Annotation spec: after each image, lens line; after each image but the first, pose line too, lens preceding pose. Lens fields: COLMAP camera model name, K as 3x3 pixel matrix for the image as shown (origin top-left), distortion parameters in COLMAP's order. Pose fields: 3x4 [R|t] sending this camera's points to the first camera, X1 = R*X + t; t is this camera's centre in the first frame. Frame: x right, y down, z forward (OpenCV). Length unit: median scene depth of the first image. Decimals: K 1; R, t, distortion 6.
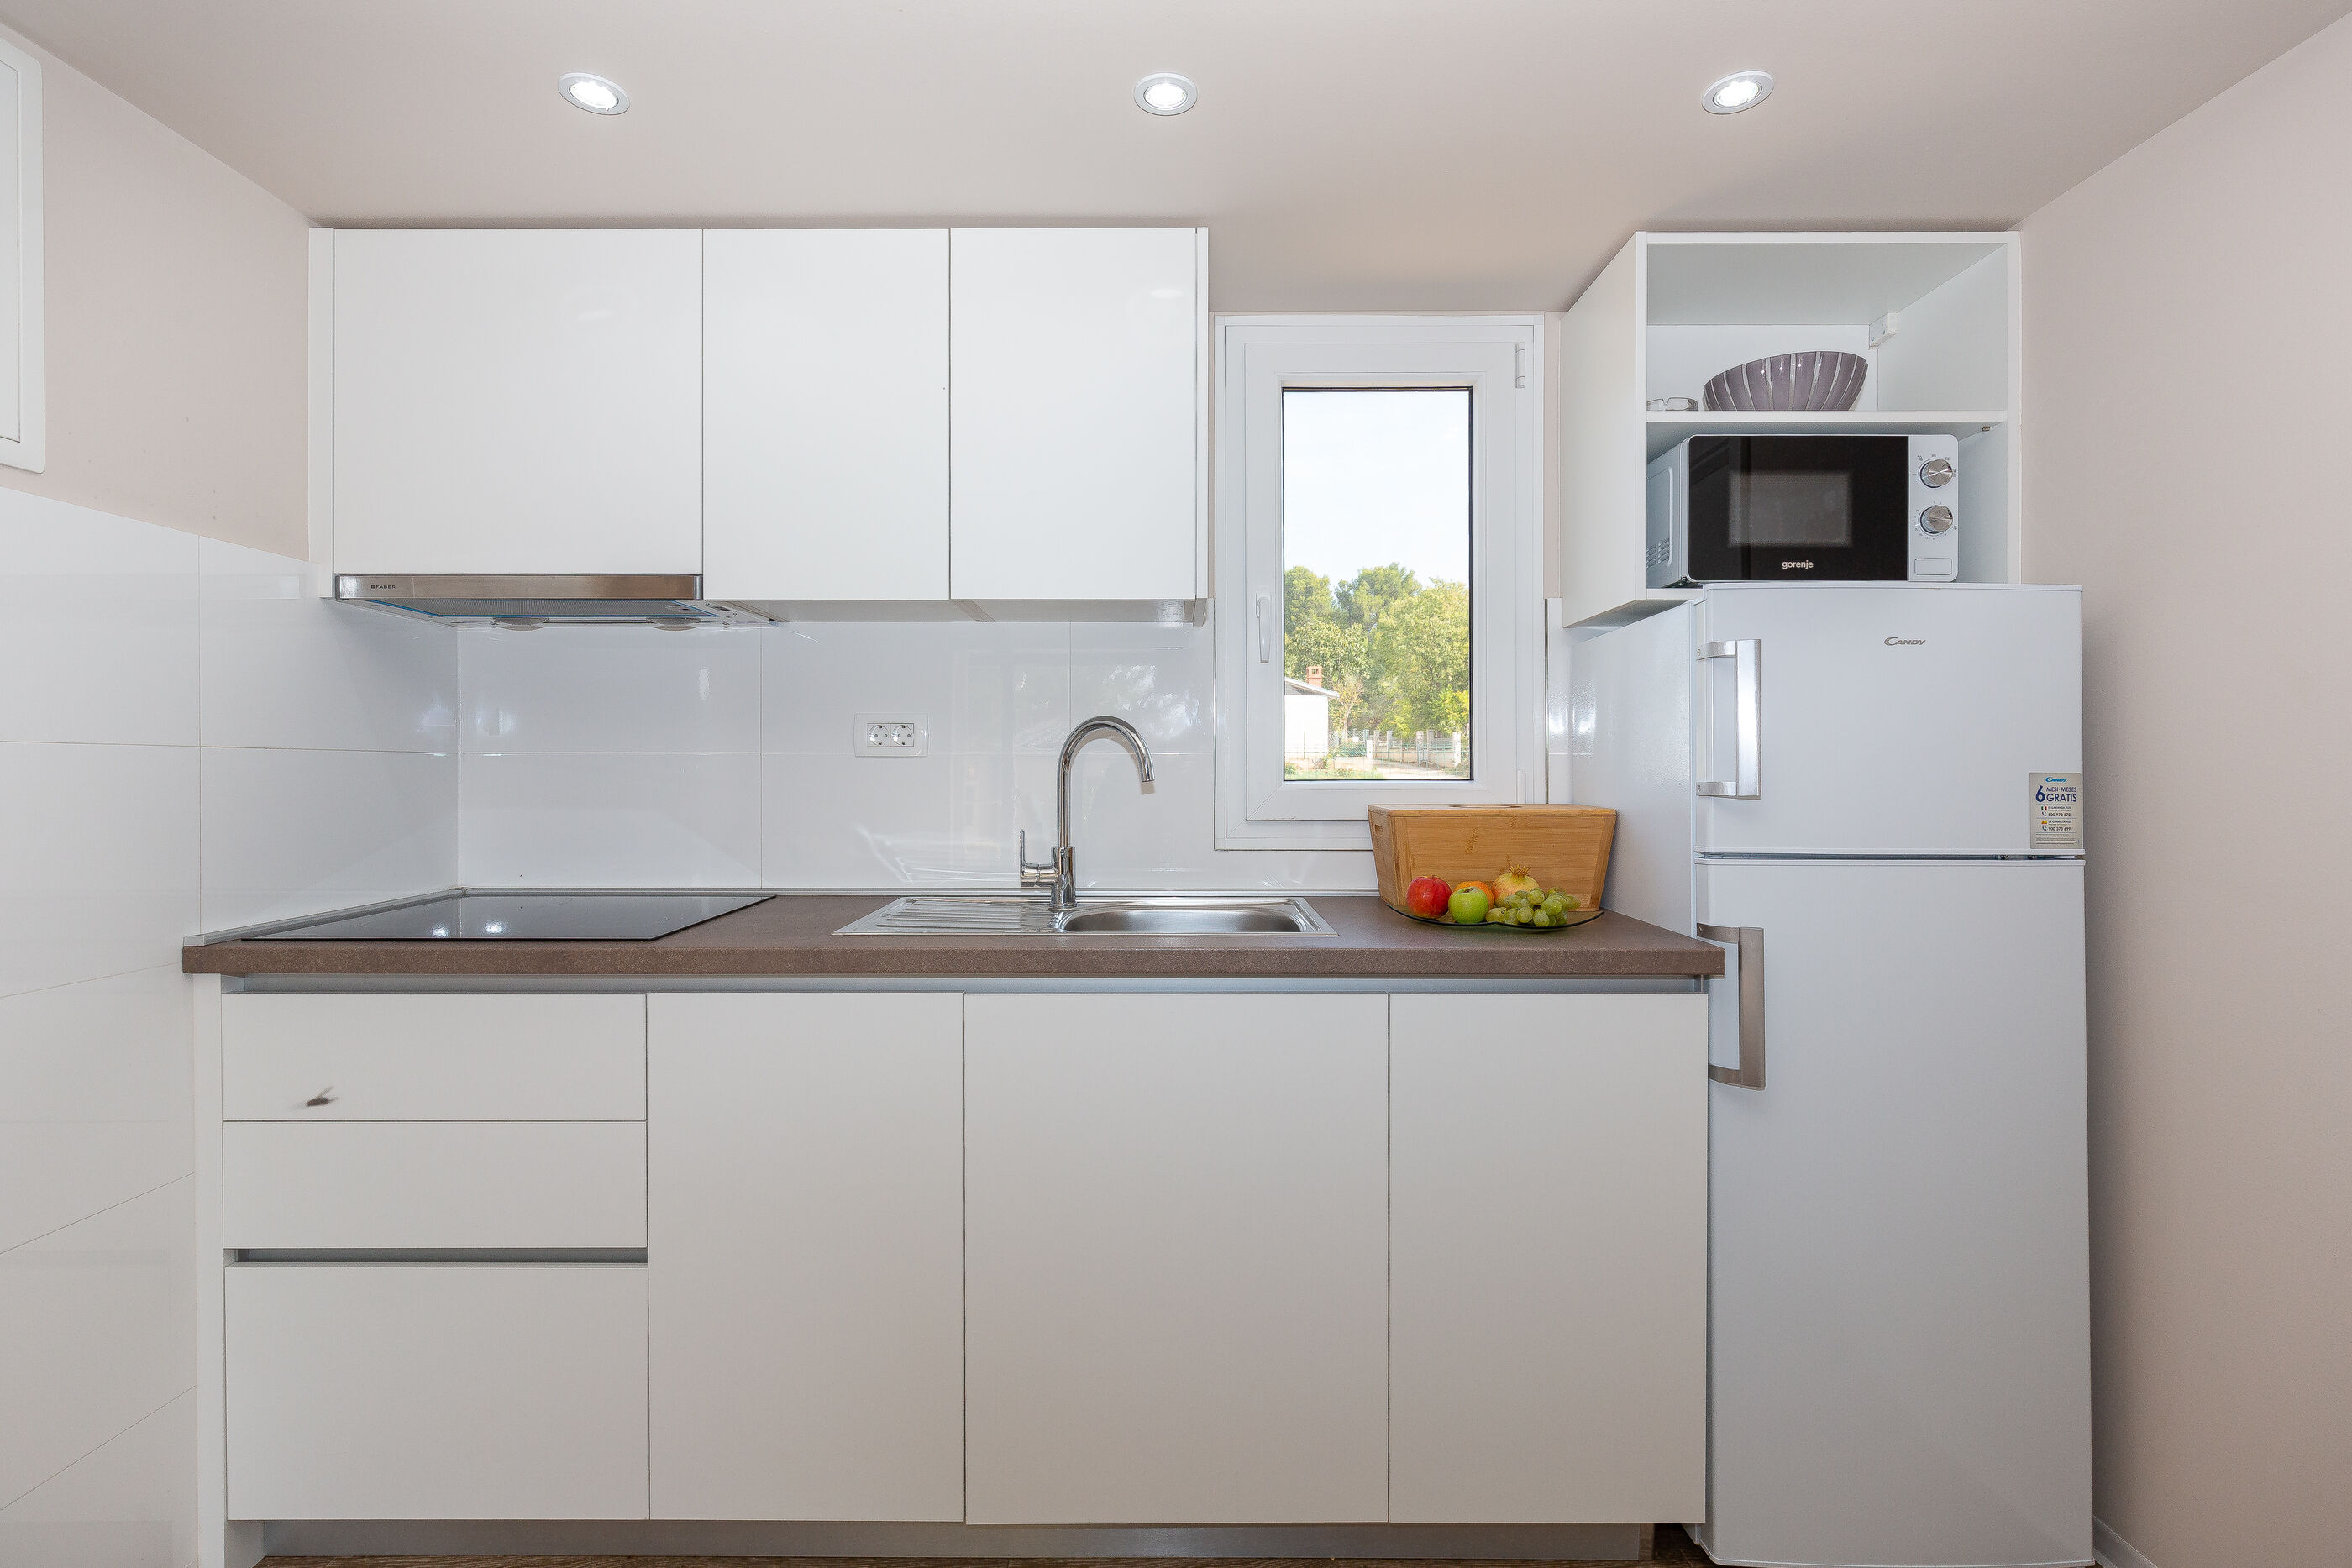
lens RADIAL K [[1083.9, 0, 1167.5], [0, 1083.9, 773.3], [0, 0, 1]] dist [0.003824, -0.001542]
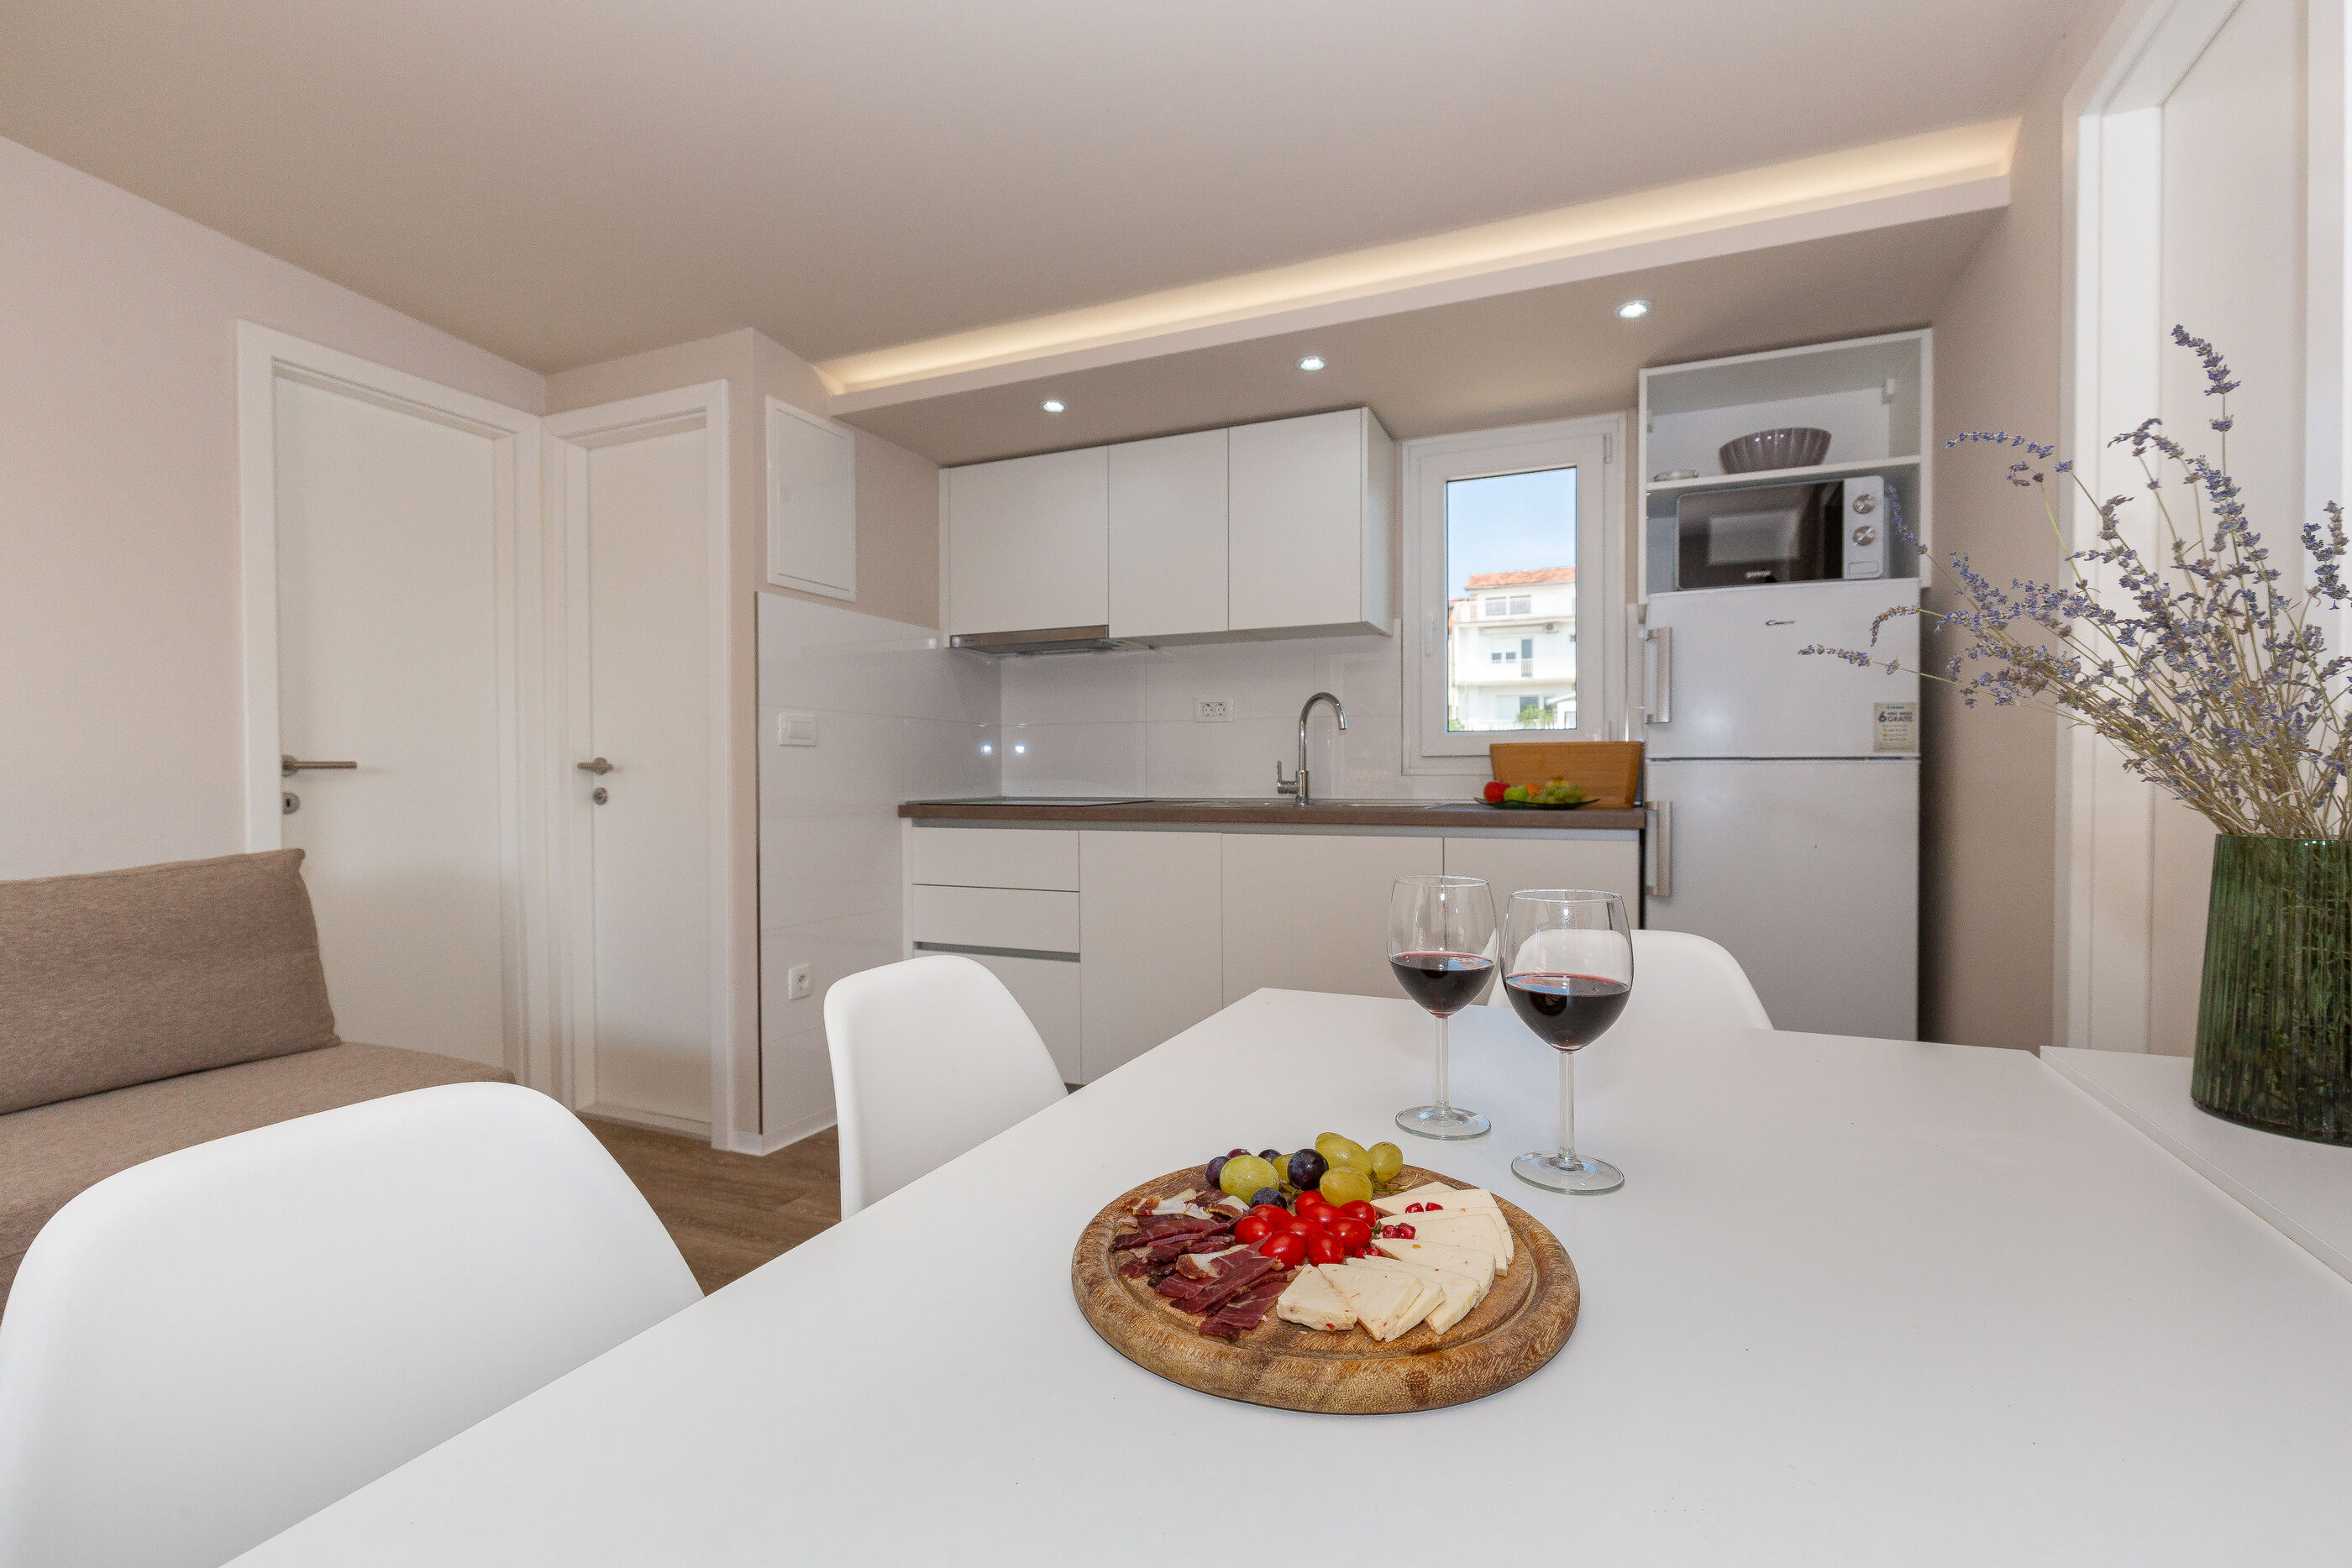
lens RADIAL K [[1083.9, 0, 1201.2], [0, 1083.9, 781.2], [0, 0, 1]] dist [0.003824, -0.001542]
pose [[0.923196, -0.004963, -0.384297, 0.446159], [0.004183, 0.999987, -0.002865, 0.096996], [0.384306, 0.001037, 0.923205, -0.690396]]
